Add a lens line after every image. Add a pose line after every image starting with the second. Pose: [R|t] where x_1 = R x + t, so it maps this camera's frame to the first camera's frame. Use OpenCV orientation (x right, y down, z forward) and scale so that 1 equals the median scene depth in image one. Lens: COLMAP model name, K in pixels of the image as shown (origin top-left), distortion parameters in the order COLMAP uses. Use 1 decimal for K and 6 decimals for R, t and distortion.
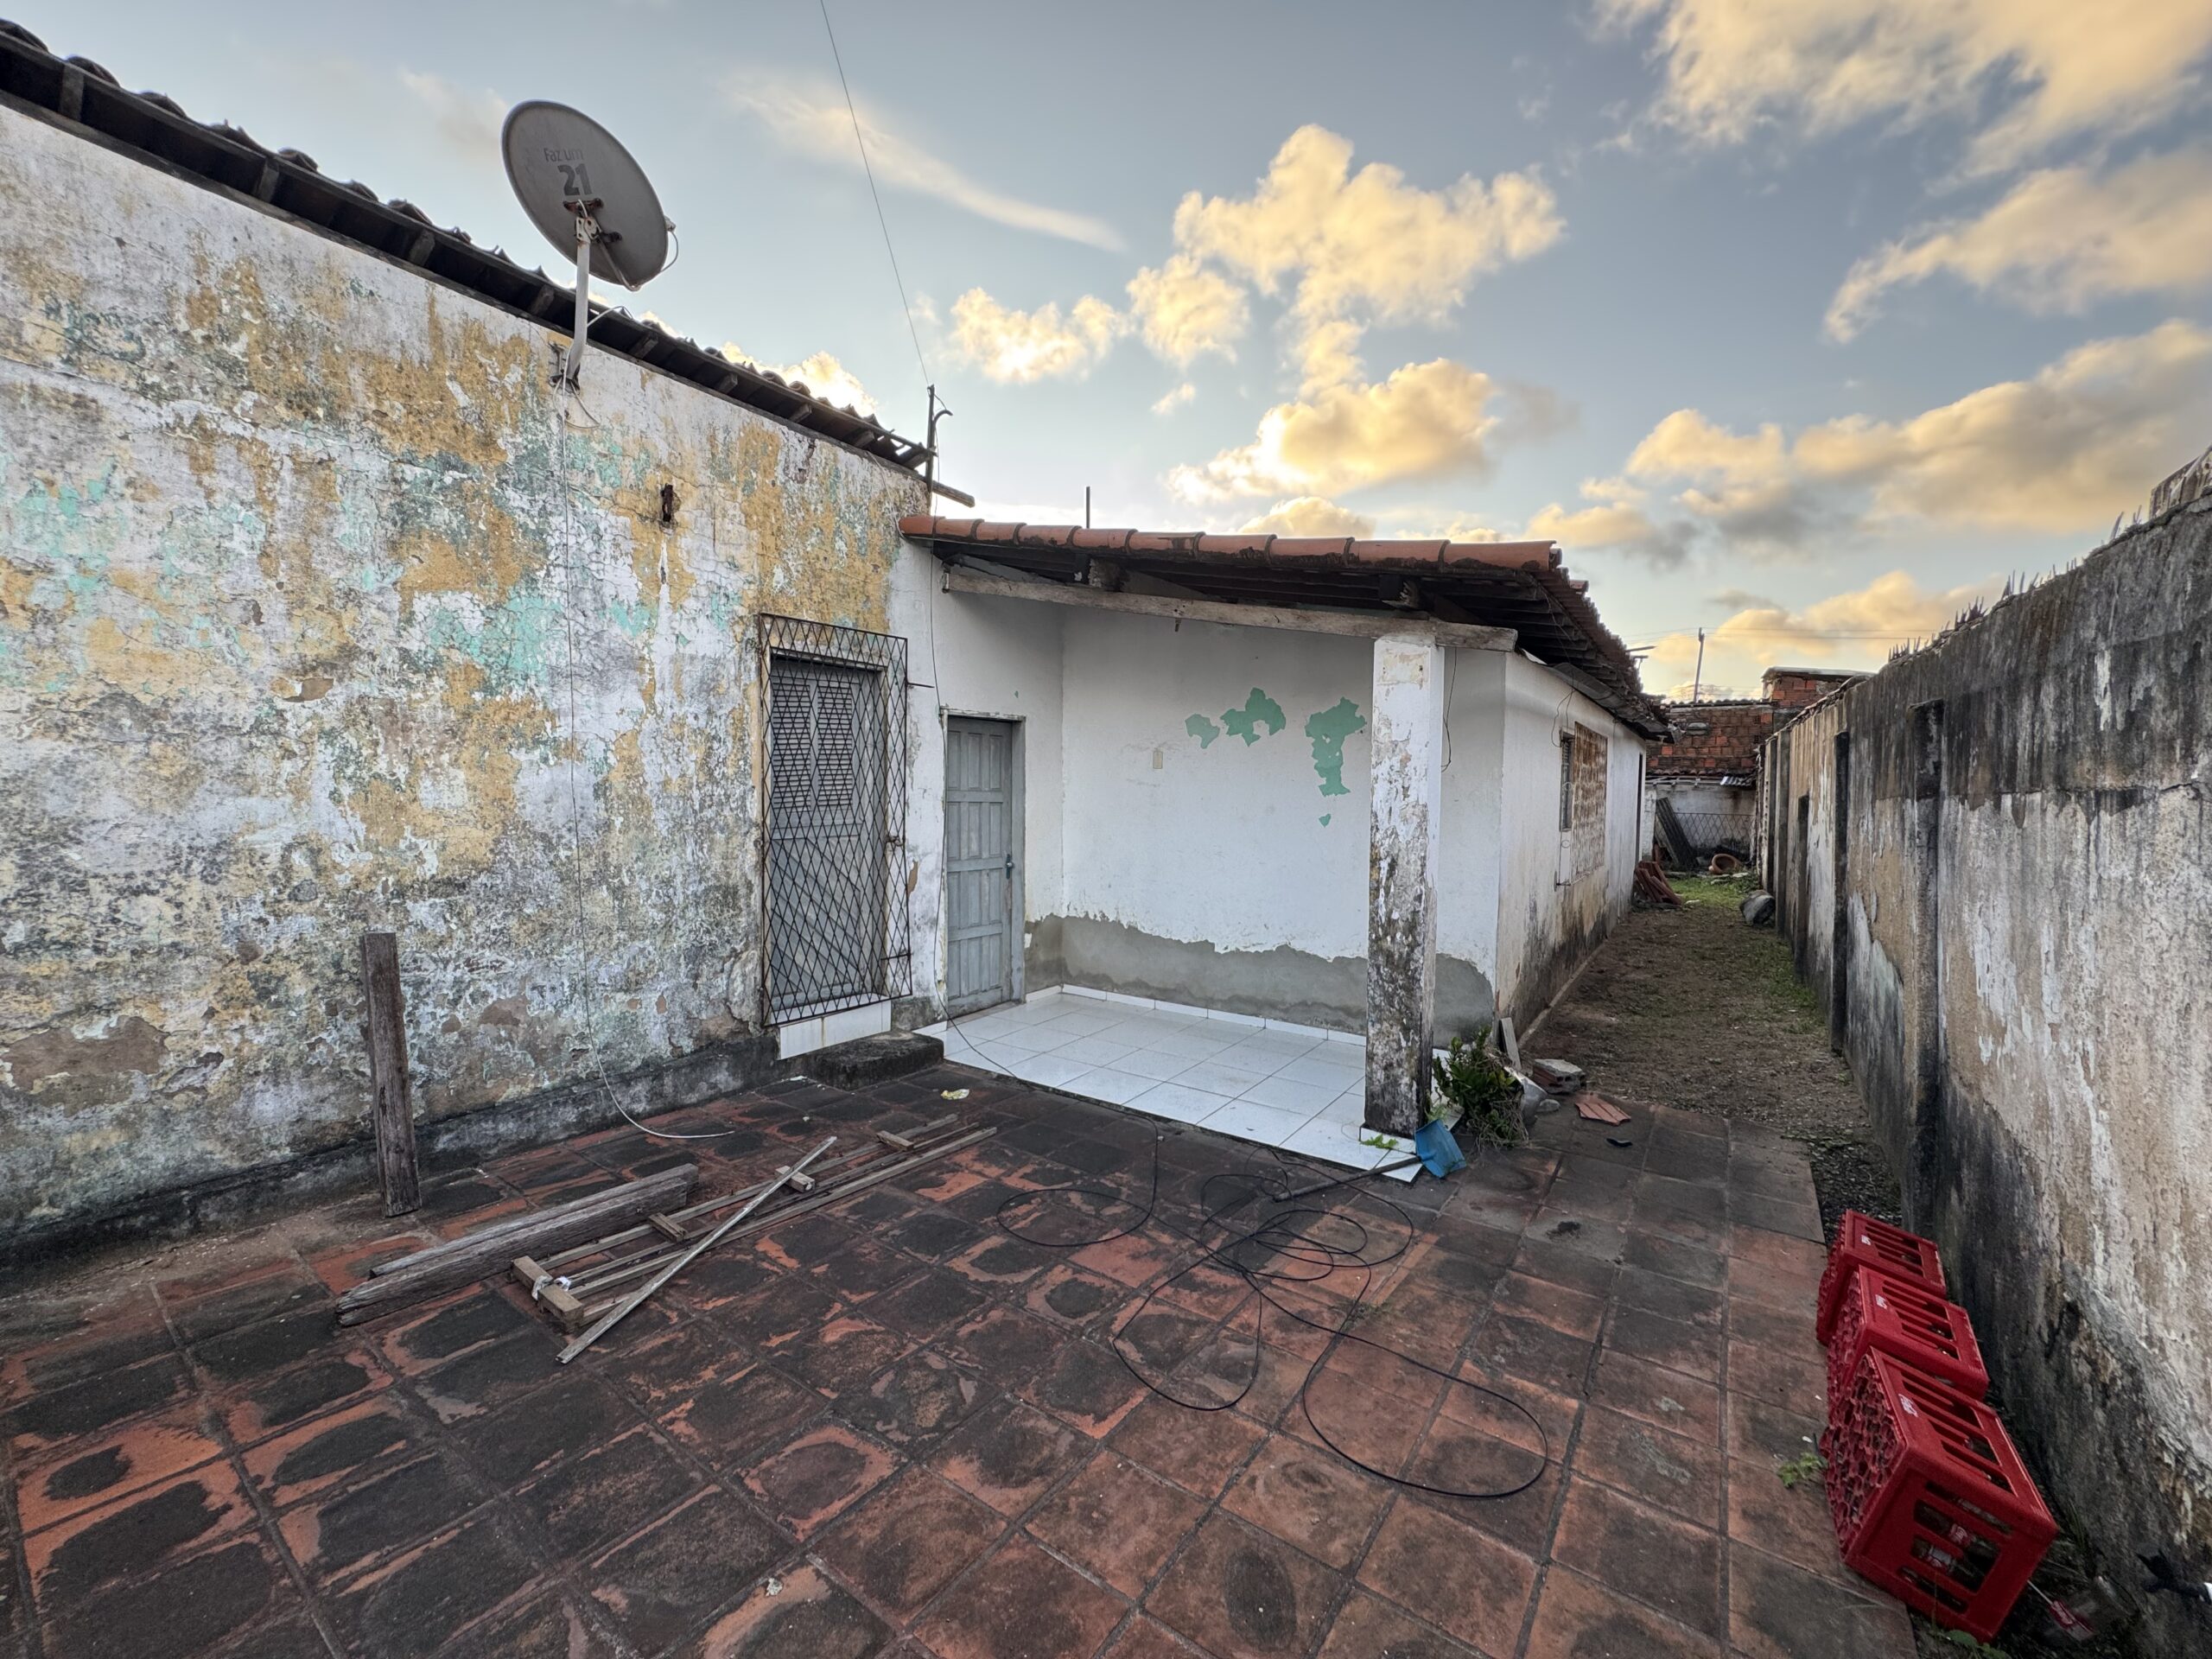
lens RADIAL K [[876.1, 0, 1100.1], [0, 876.1, 827.0], [0, 0, 1]] dist [-0.004159, 0.000373]
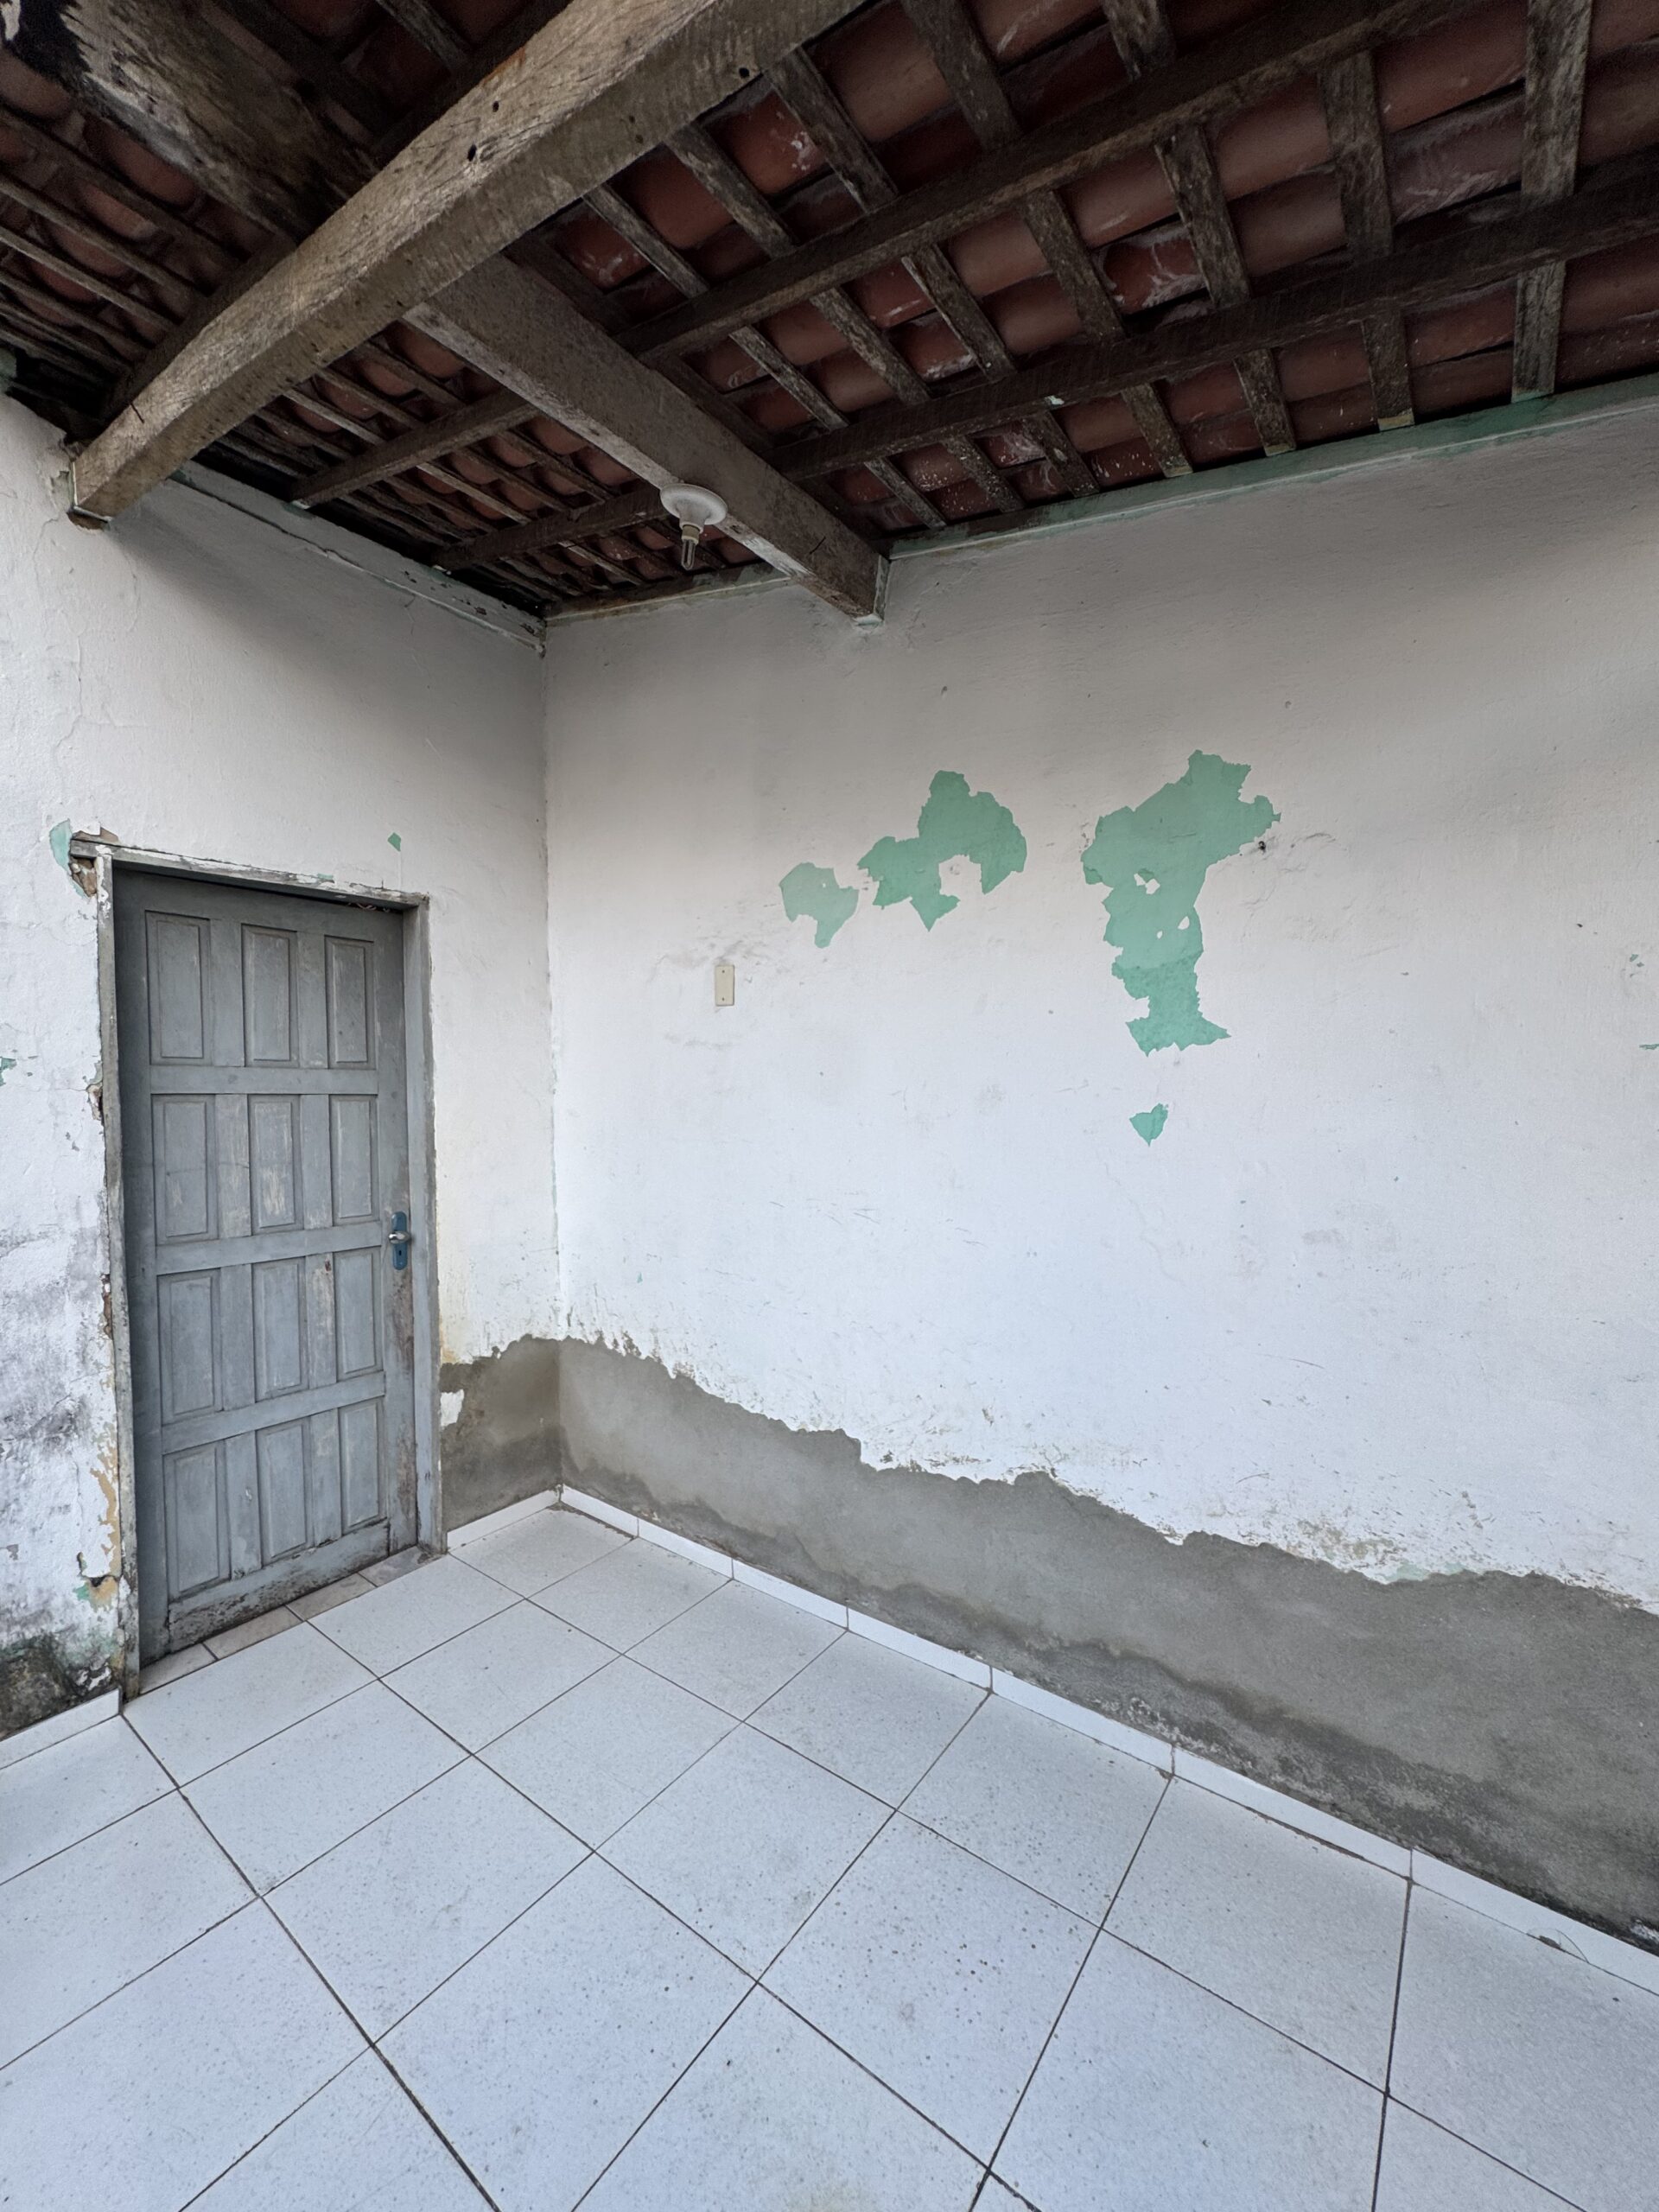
lens RADIAL K [[876.1, 0, 829.6], [0, 876.1, 1107.1], [0, 0, 1]] dist [-0.004159, 0.000373]
pose [[0.999327, -0.021015, -0.030054, 0.131423], [0.020428, 0.999597, -0.019727, -0.009133], [0.030456, 0.019100, 0.999354, 0.601289]]
